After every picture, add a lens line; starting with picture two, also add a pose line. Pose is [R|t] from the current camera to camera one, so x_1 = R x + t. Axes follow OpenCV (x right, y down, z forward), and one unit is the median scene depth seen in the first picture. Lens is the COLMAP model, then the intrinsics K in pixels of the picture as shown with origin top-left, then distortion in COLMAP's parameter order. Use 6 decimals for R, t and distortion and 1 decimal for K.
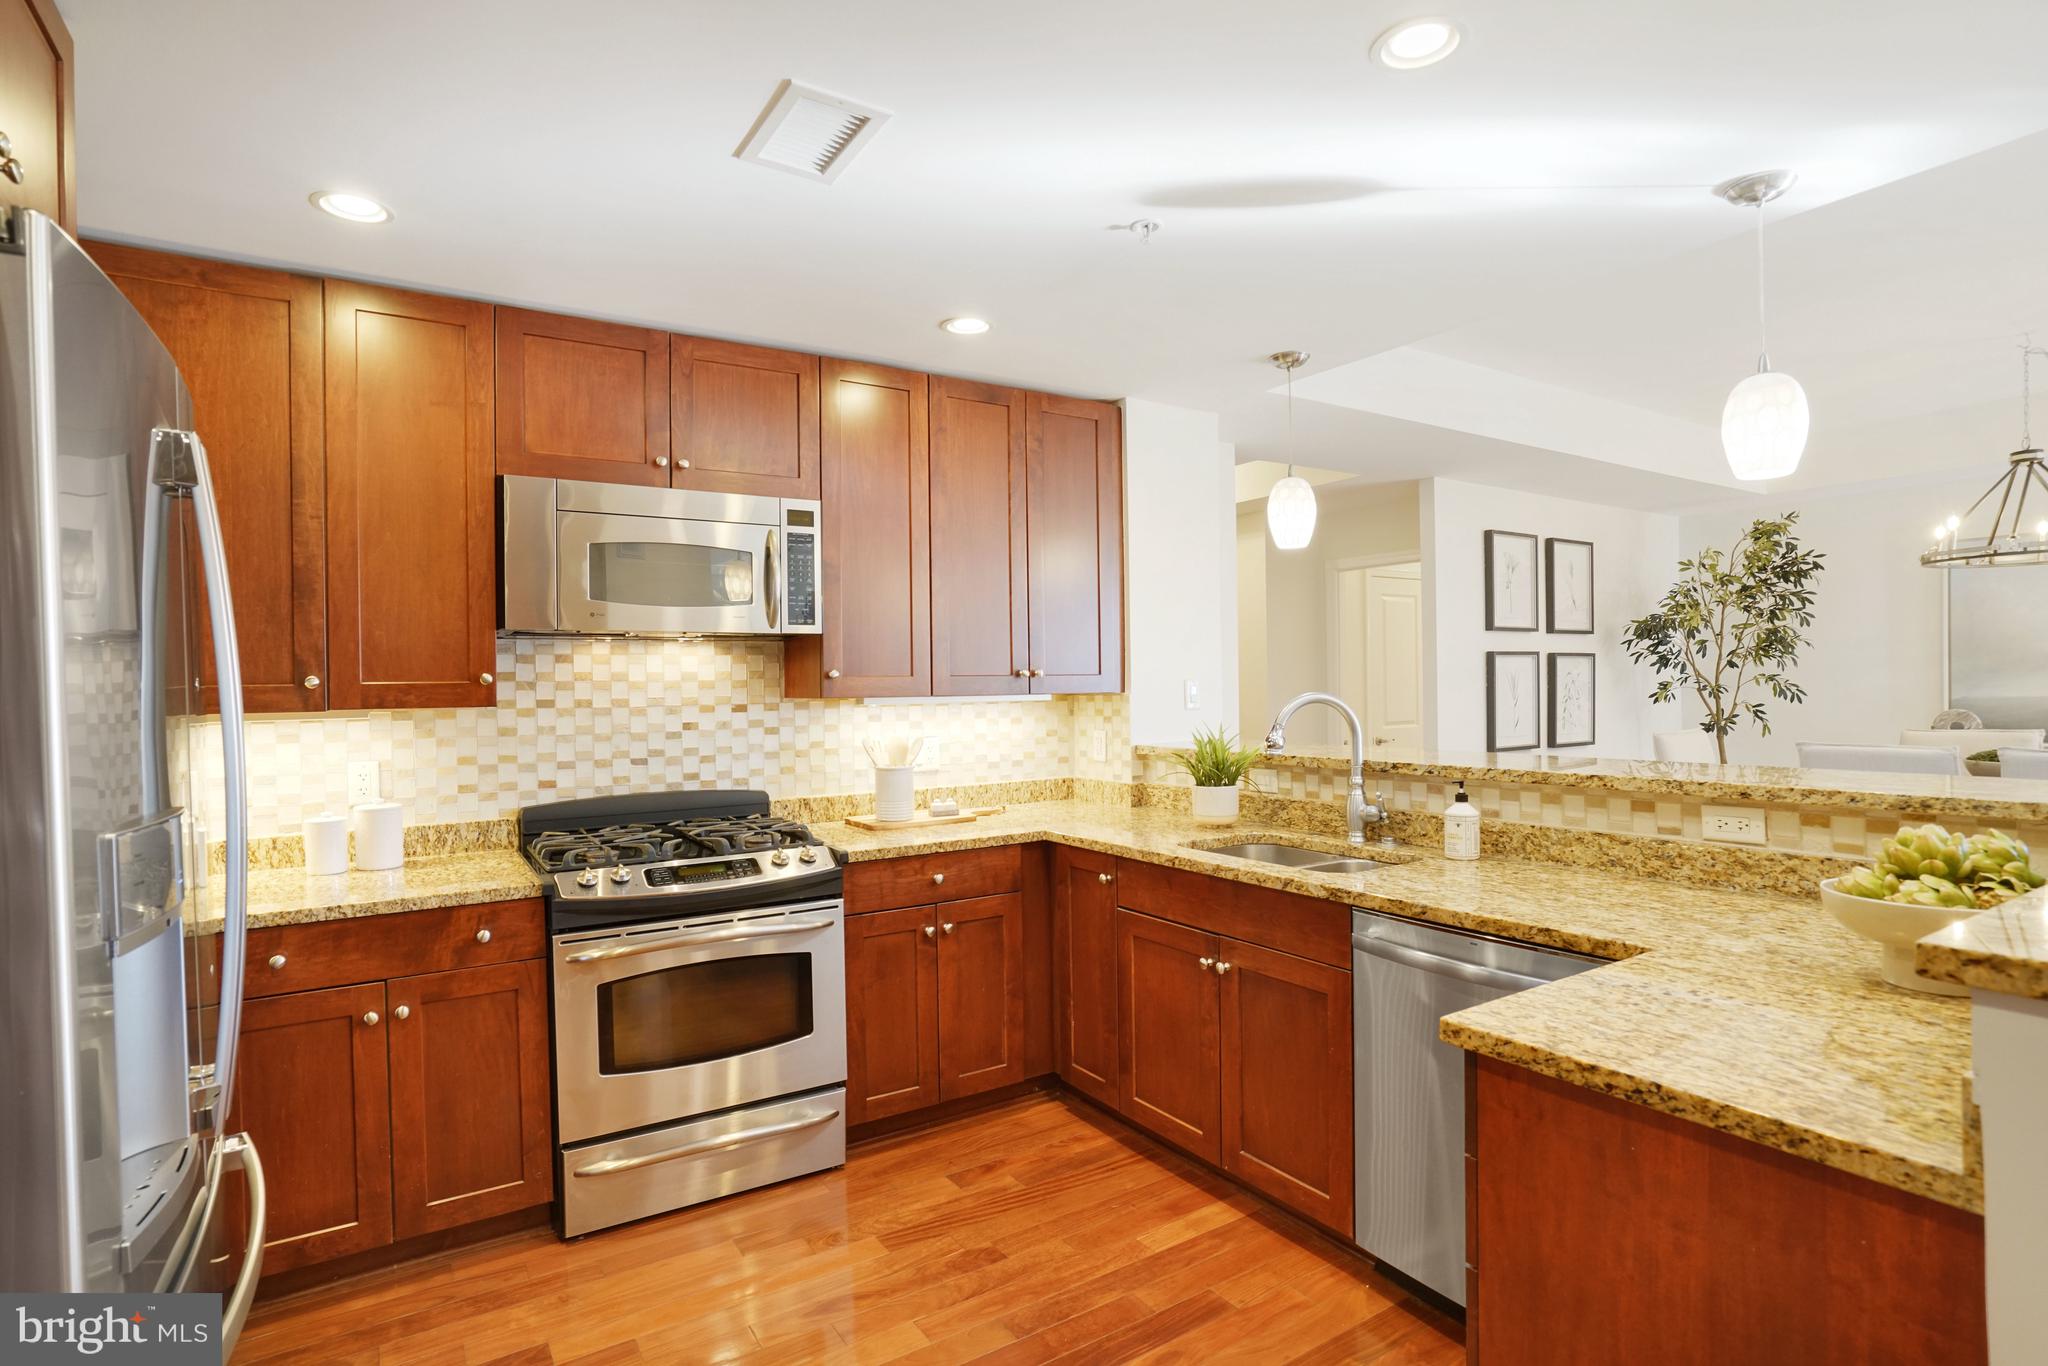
lens RADIAL K [[1019.7, 0, 1011.9], [0, 1019.7, 688.8], [0, 0, 1]] dist [-0.052605, 0.027566]
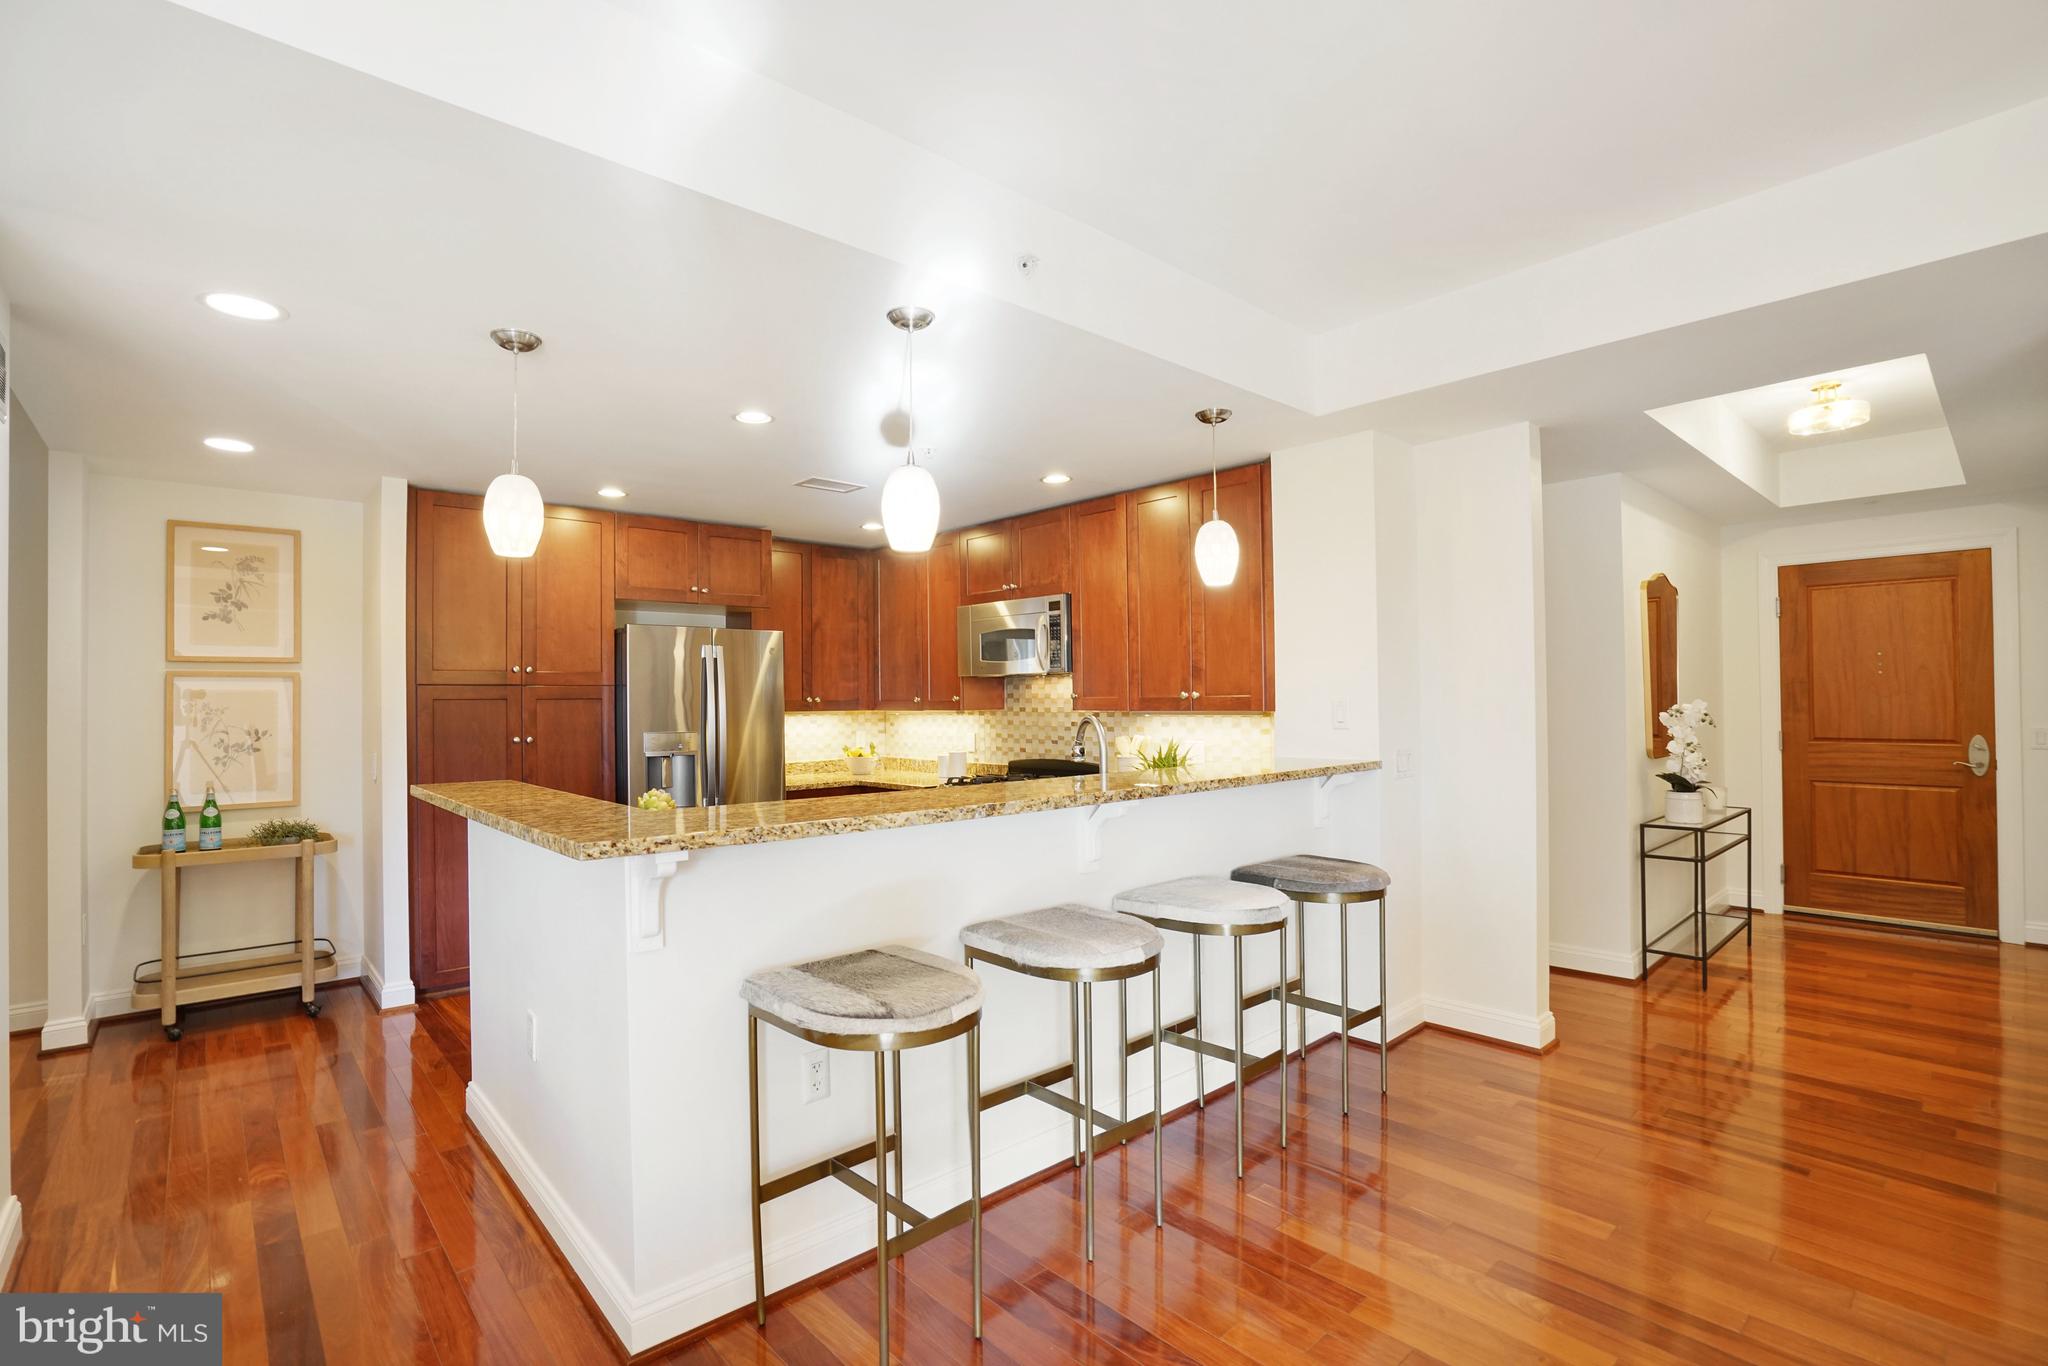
lens RADIAL K [[943.0, 0, 1004.2], [0, 943.0, 689.9], [0, 0, 1]] dist [-0.053071, 0.016603]
pose [[0.158017, 0.002595, -0.987433, 1.351502], [0.004027, 0.999987, 0.003273, -0.029953], [0.987428, -0.004494, 0.158005, 0.657156]]
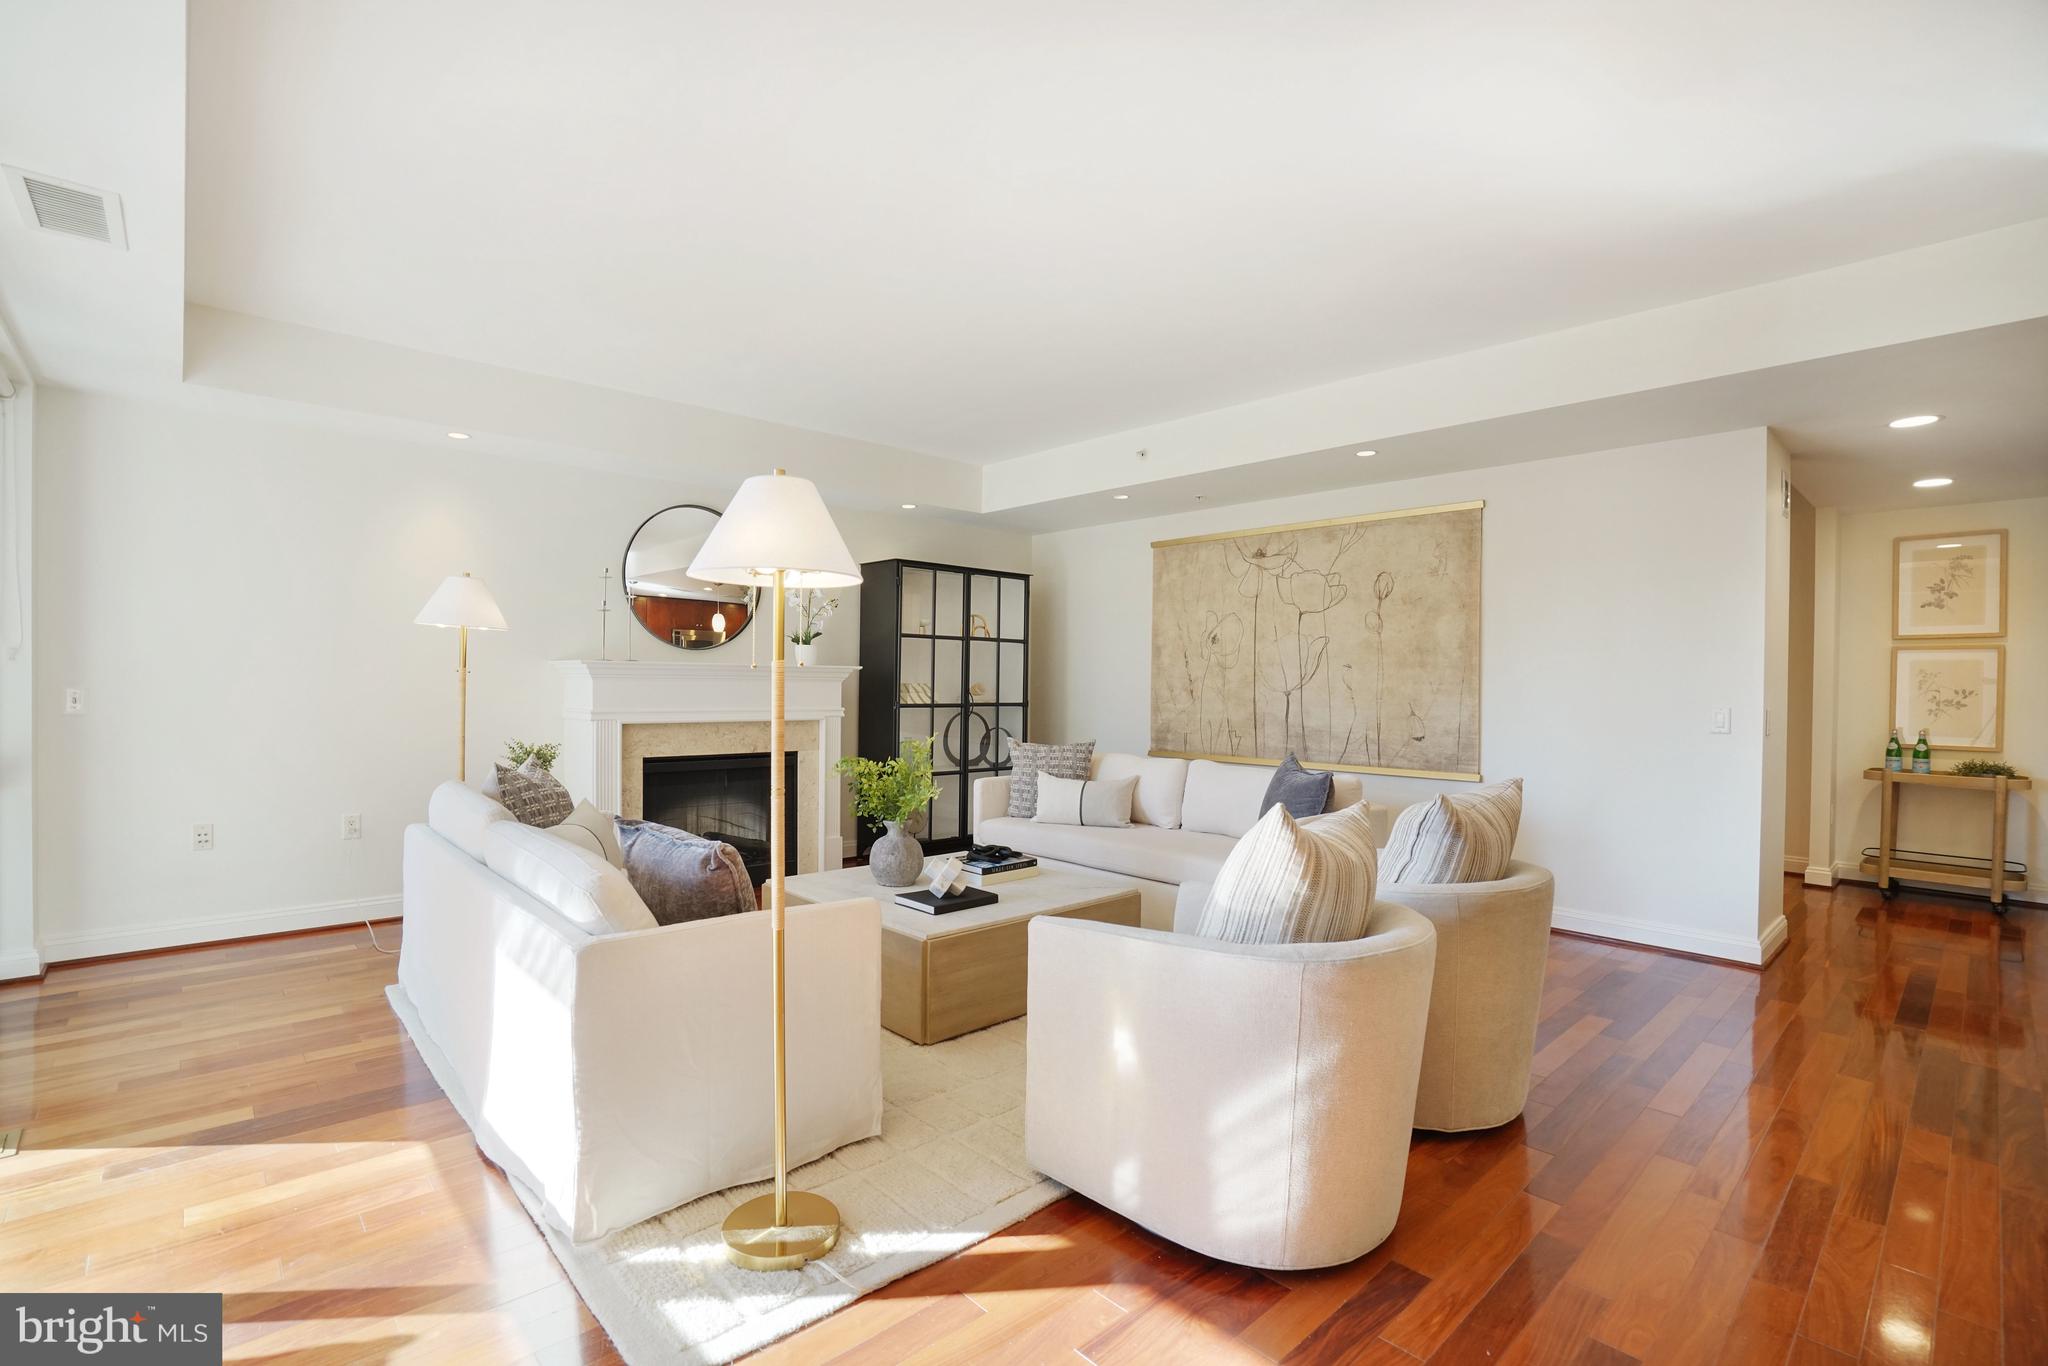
lens RADIAL K [[943.0, 0, 1004.2], [0, 943.0, 689.9], [0, 0, 1]] dist [-0.053071, 0.016603]
pose [[-0.984535, 0.005158, -0.175113, 1.967758], [0.002842, 0.999905, 0.013473, 0.001412], [0.175166, 0.012766, -0.984456, 1.180262]]
